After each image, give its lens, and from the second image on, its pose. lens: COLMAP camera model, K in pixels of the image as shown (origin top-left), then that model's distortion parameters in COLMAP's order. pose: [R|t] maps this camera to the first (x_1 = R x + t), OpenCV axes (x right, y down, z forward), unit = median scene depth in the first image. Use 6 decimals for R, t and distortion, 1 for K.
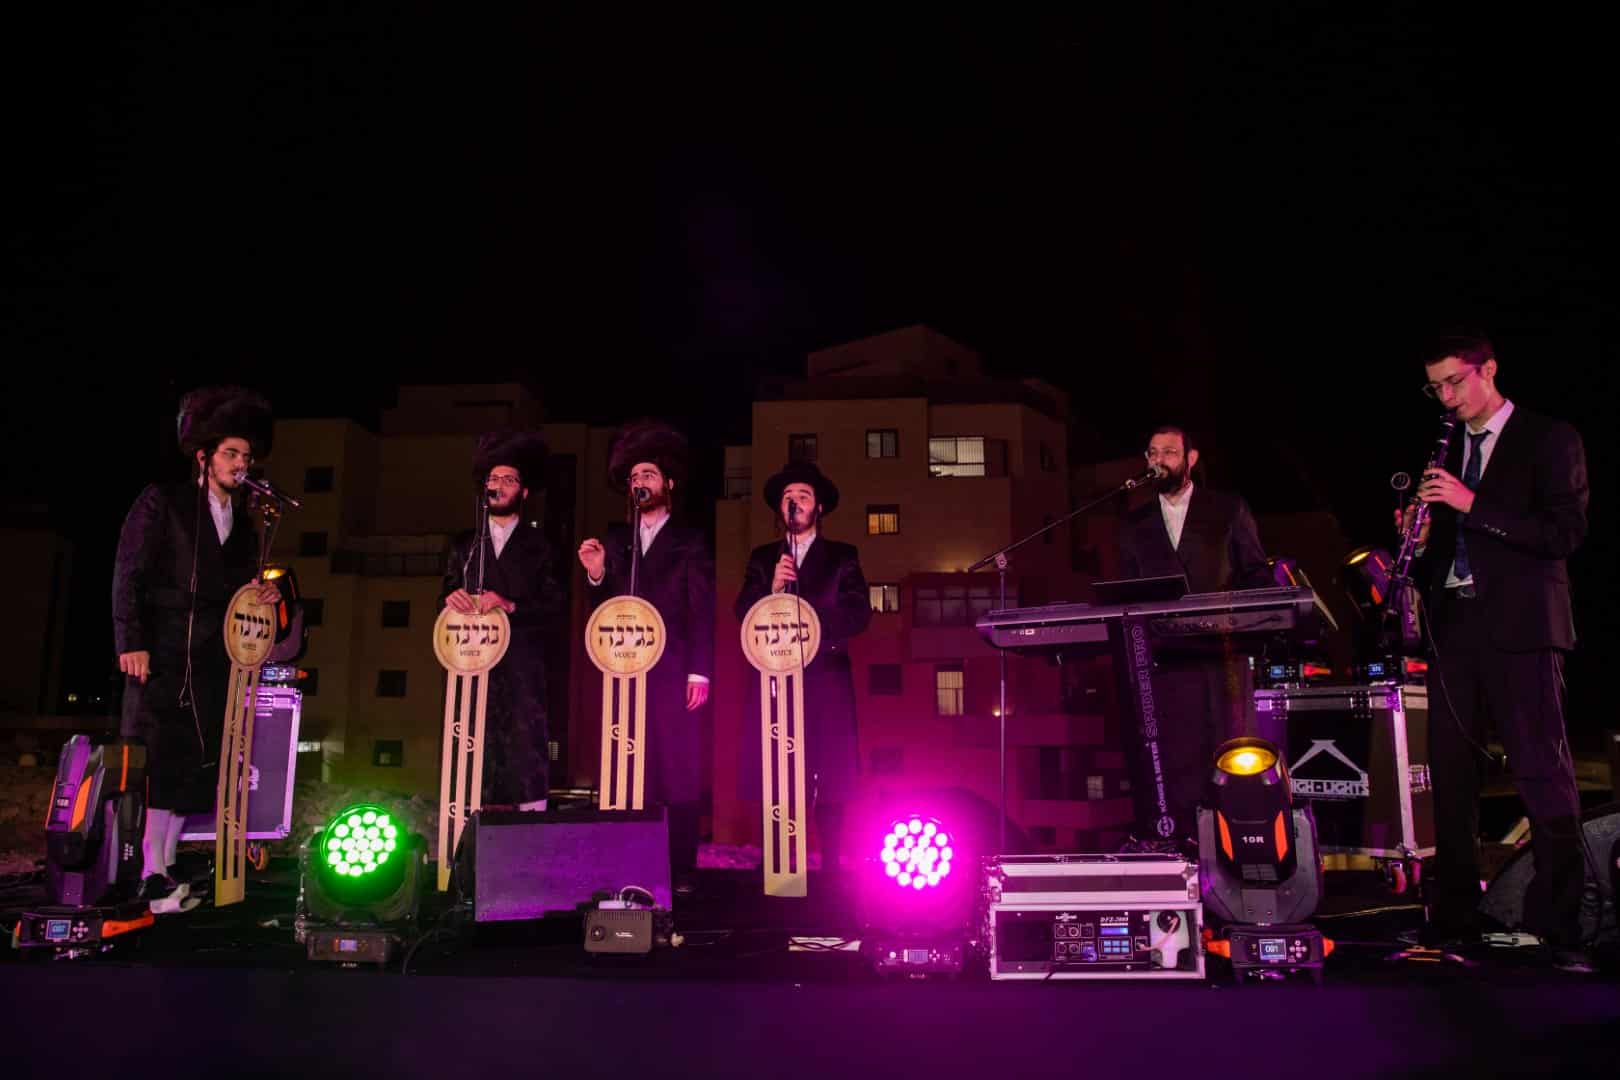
lens RADIAL K [[1047.4, 0, 810.0], [0, 1047.4, 540.0], [0, 0, 1]] dist [-0.034366, 0.000974]
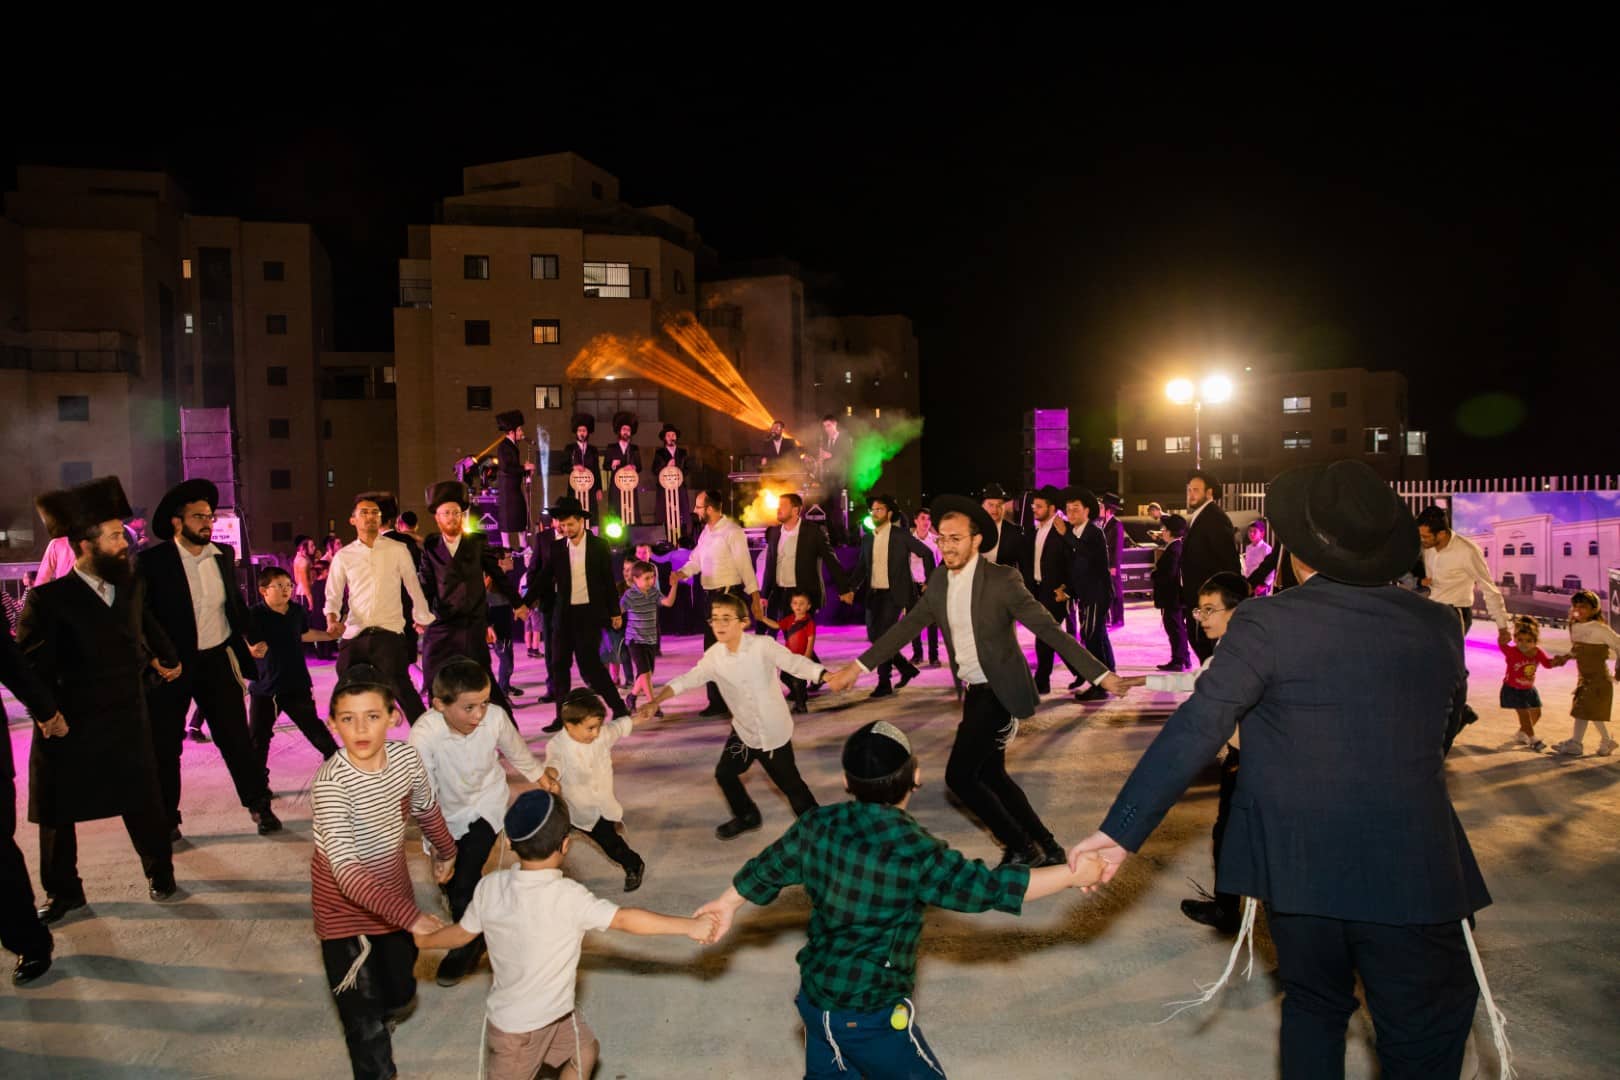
lens RADIAL K [[1047.4, 0, 810.0], [0, 1047.4, 540.0], [0, 0, 1]] dist [-0.034366, 0.000974]
pose [[0.931856, -0.039660, 0.360654, -0.091121], [-0.039114, 0.977234, 0.208526, -0.047888], [-0.360713, -0.208422, 0.909091, -0.253048]]
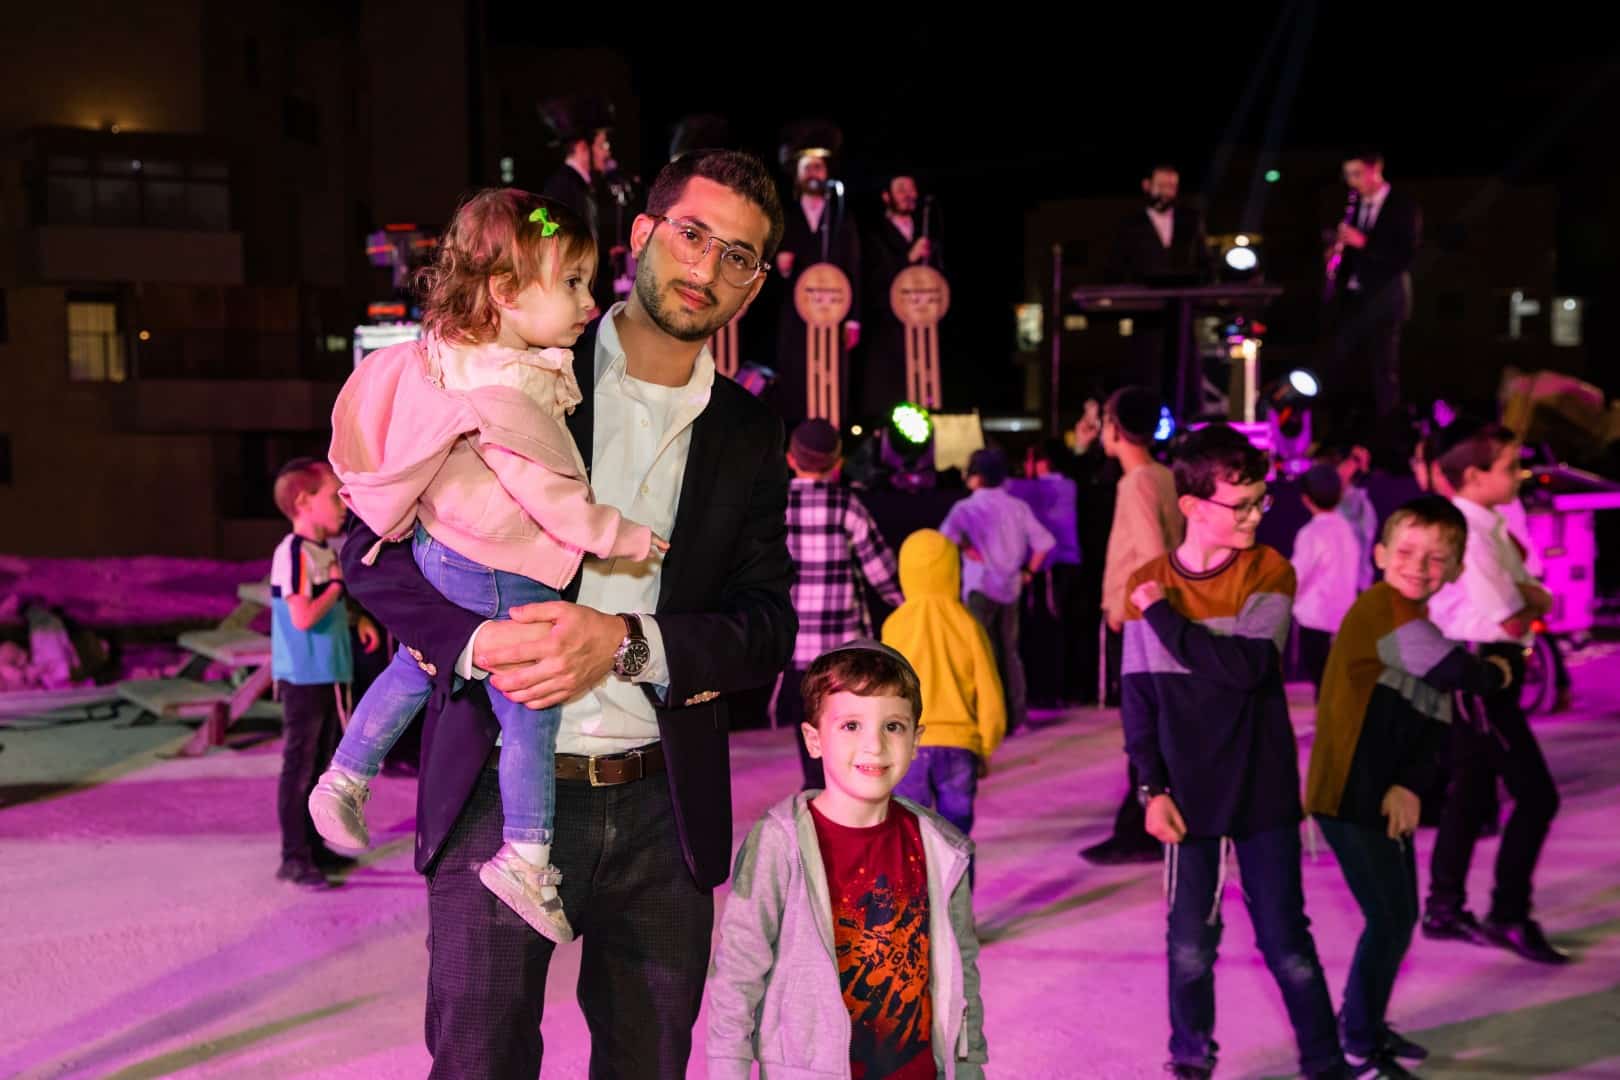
lens RADIAL K [[1946.4, 0, 810.0], [0, 1946.4, 540.0], [0, 0, 1]] dist [0.004733, 0.409614]
pose [[0.820073, -0.051748, 0.569914, -0.165011], [-0.087608, 0.972810, 0.214394, -0.013559], [-0.565513, -0.225748, 0.793242, -0.101893]]
